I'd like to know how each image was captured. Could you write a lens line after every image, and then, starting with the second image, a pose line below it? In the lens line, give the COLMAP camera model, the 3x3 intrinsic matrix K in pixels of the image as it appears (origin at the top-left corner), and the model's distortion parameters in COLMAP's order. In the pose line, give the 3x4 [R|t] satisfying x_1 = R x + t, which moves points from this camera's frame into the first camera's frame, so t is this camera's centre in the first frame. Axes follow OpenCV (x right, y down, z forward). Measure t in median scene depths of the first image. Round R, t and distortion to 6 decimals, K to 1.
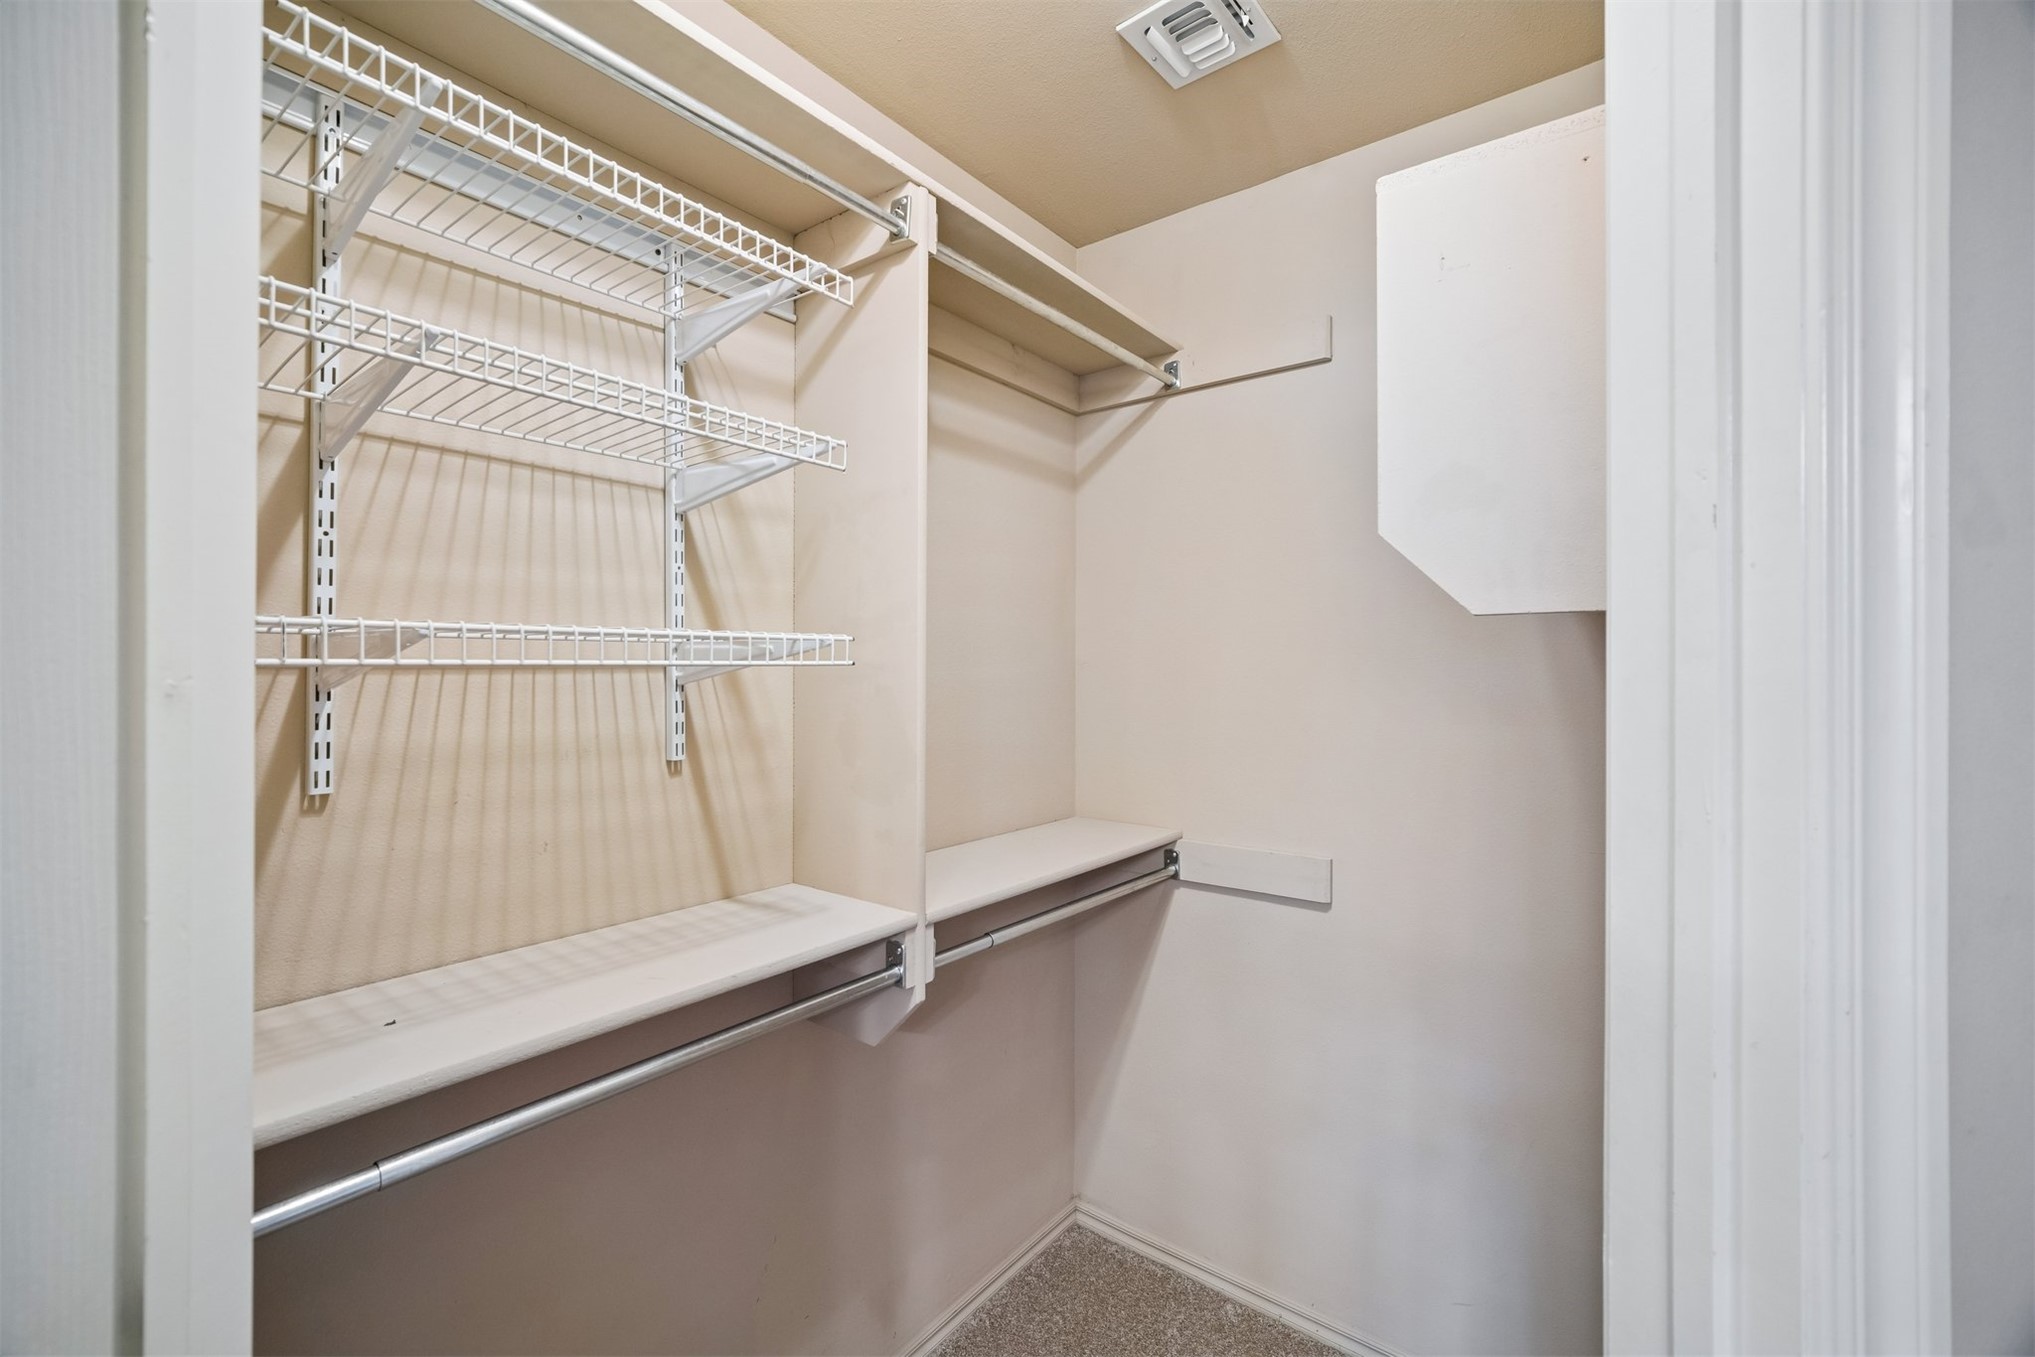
lens RADIAL K [[858.9, 0, 1024.1], [0, 858.9, 678.9], [0, 0, 1]] dist [-0.017013, 0.006737]
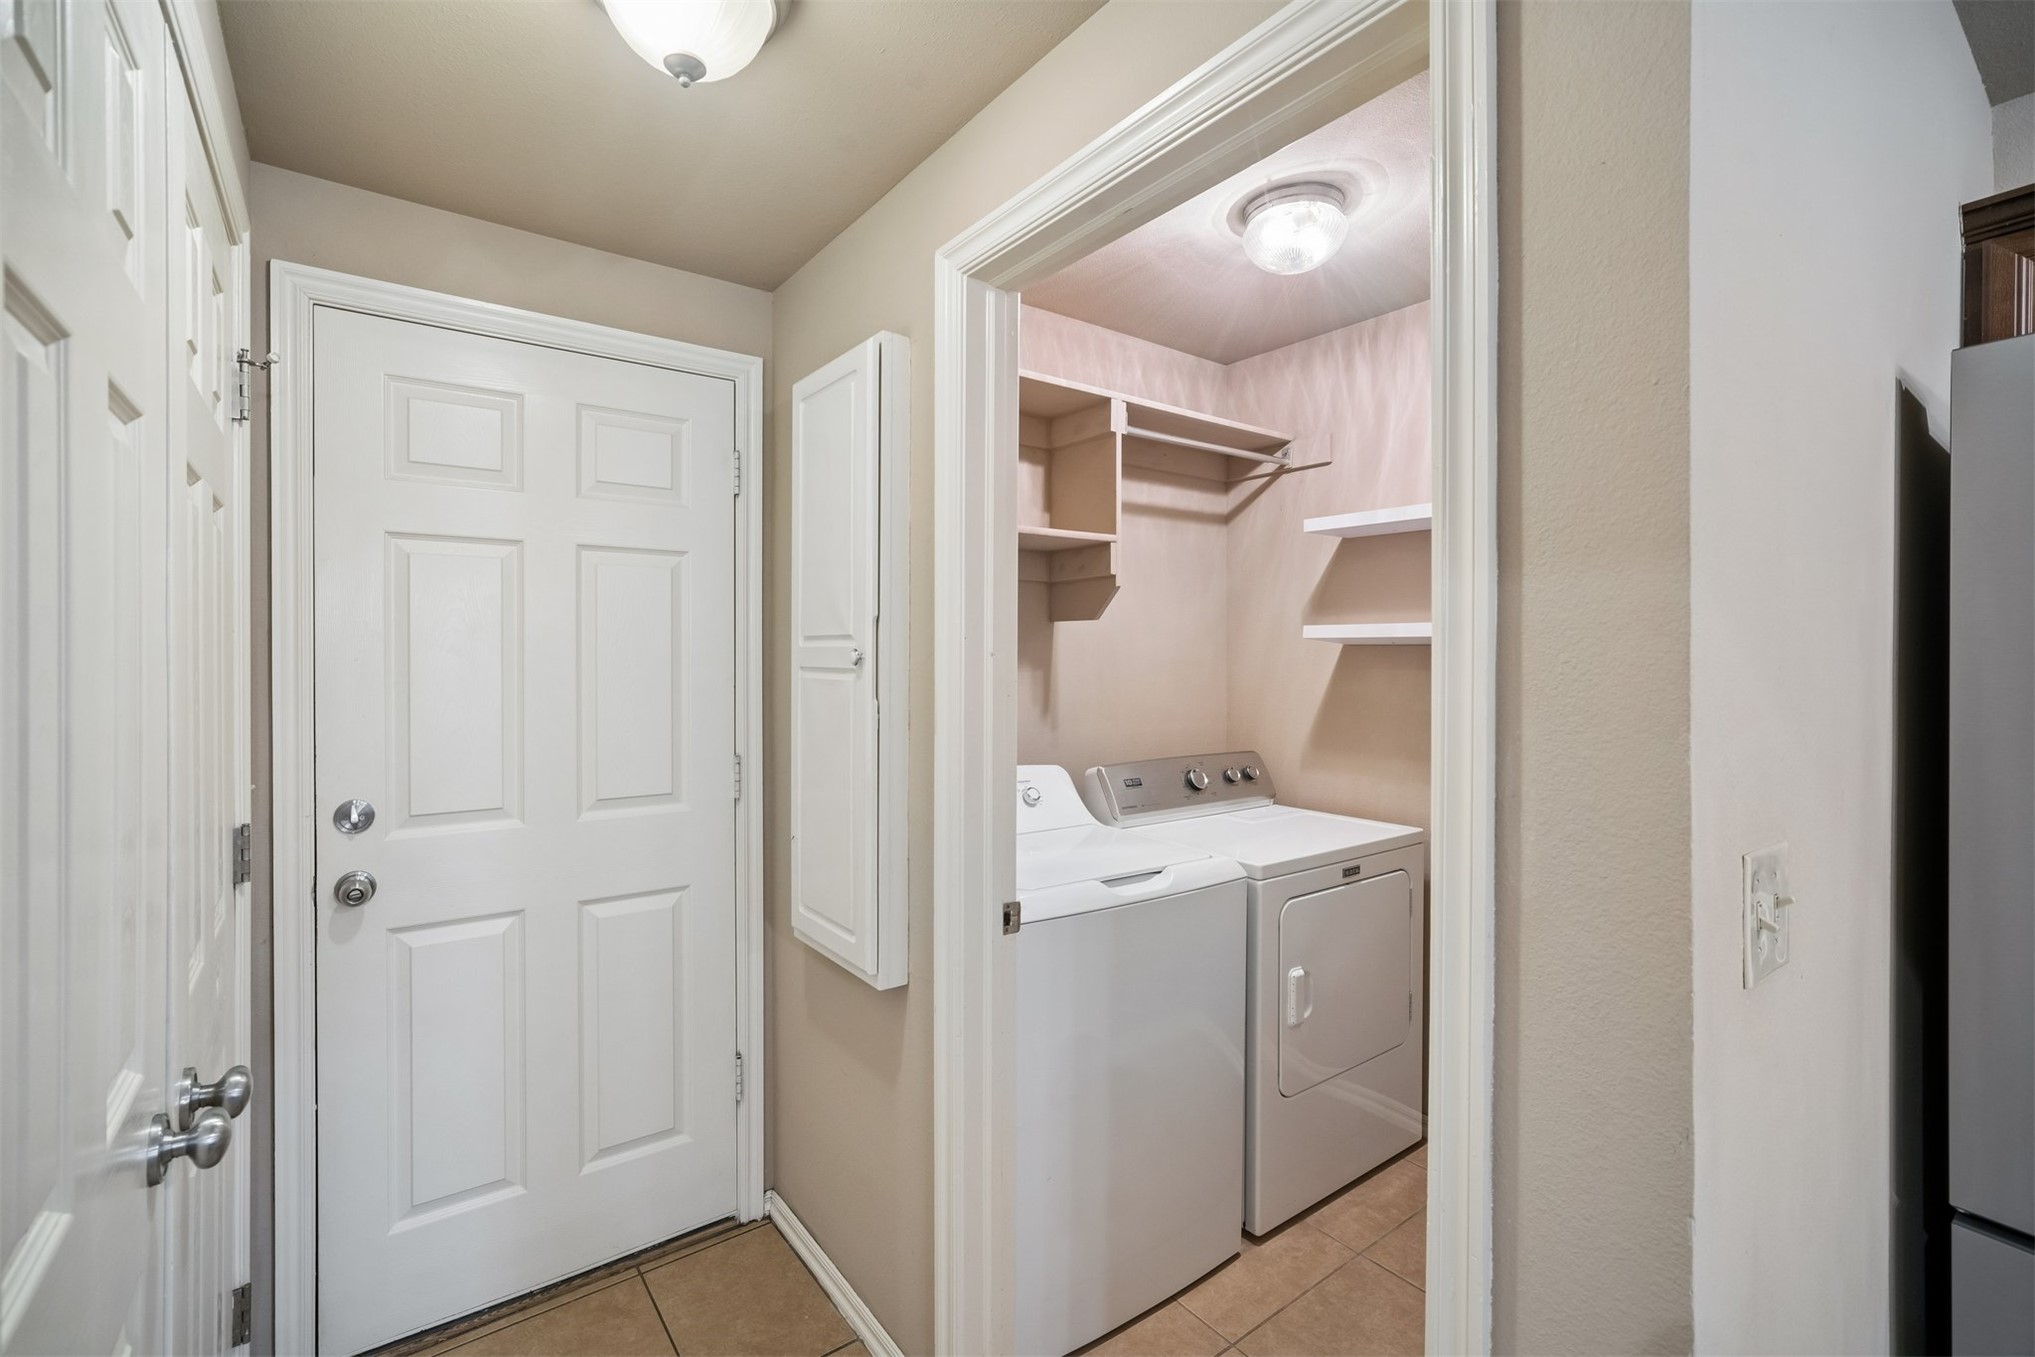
lens RADIAL K [[875.0, 0, 1015.2], [0, 875.0, 661.8], [0, 0, 1]] dist [-0.011740, 0.001395]
pose [[0.965479, -0.005418, -0.260426, 0.112599], [0.007720, 0.999940, 0.007818, -0.010210], [0.260367, -0.009559, 0.965462, -0.657961]]
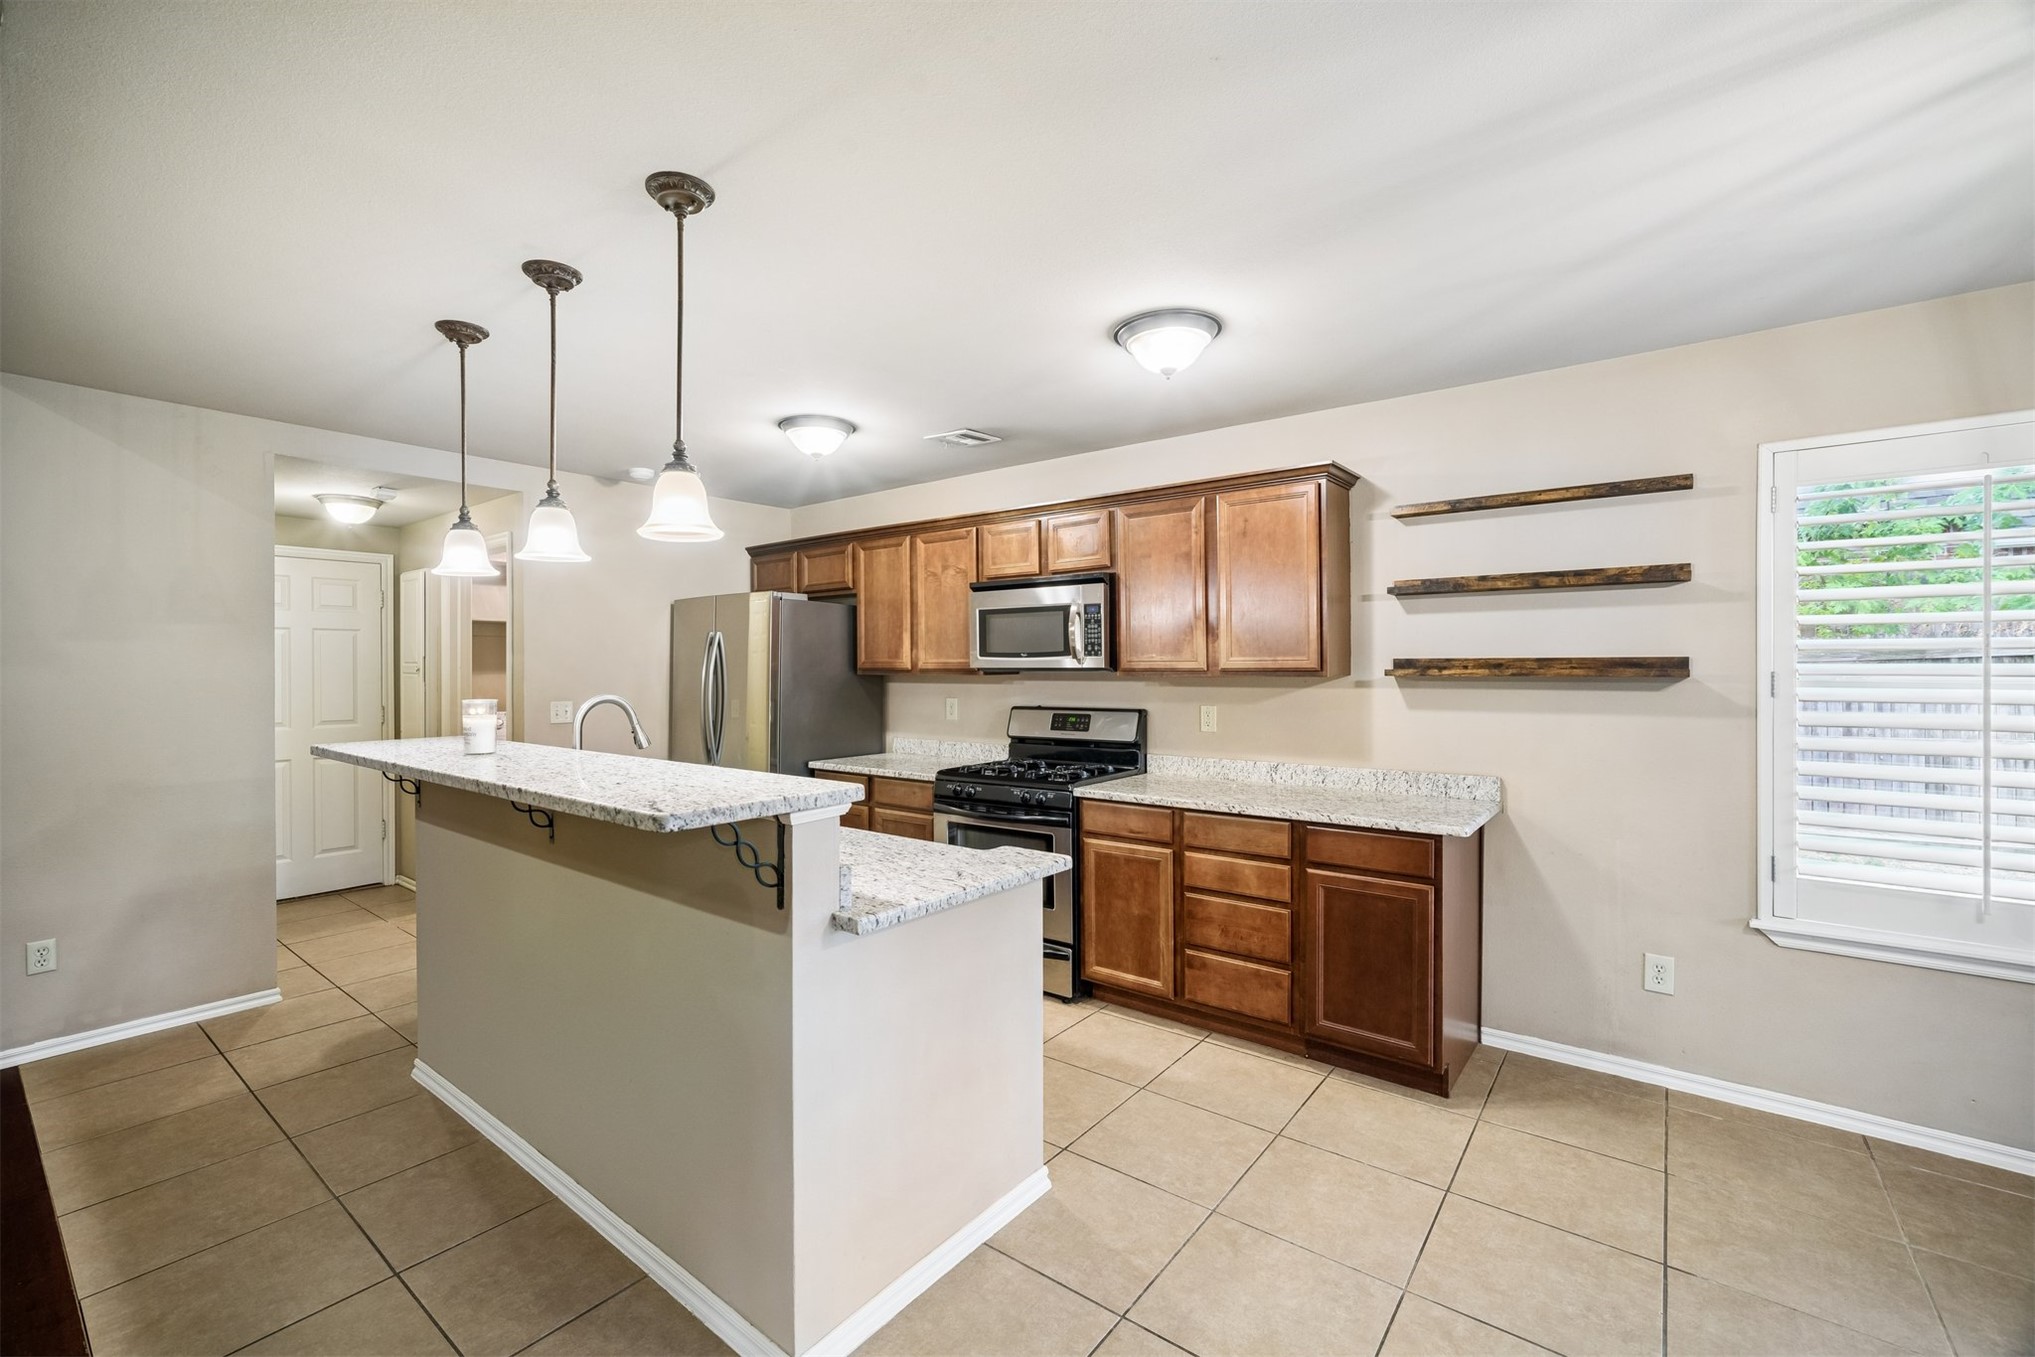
lens RADIAL K [[858.9, 0, 1006.8], [0, 858.9, 671.0], [0, 0, 1]] dist [-0.017013, 0.006737]
pose [[0.999890, -0.008466, -0.012208, 1.736385], [0.008582, 0.999918, 0.009486, -0.010700], [0.012127, -0.009590, 0.999880, -2.667591]]
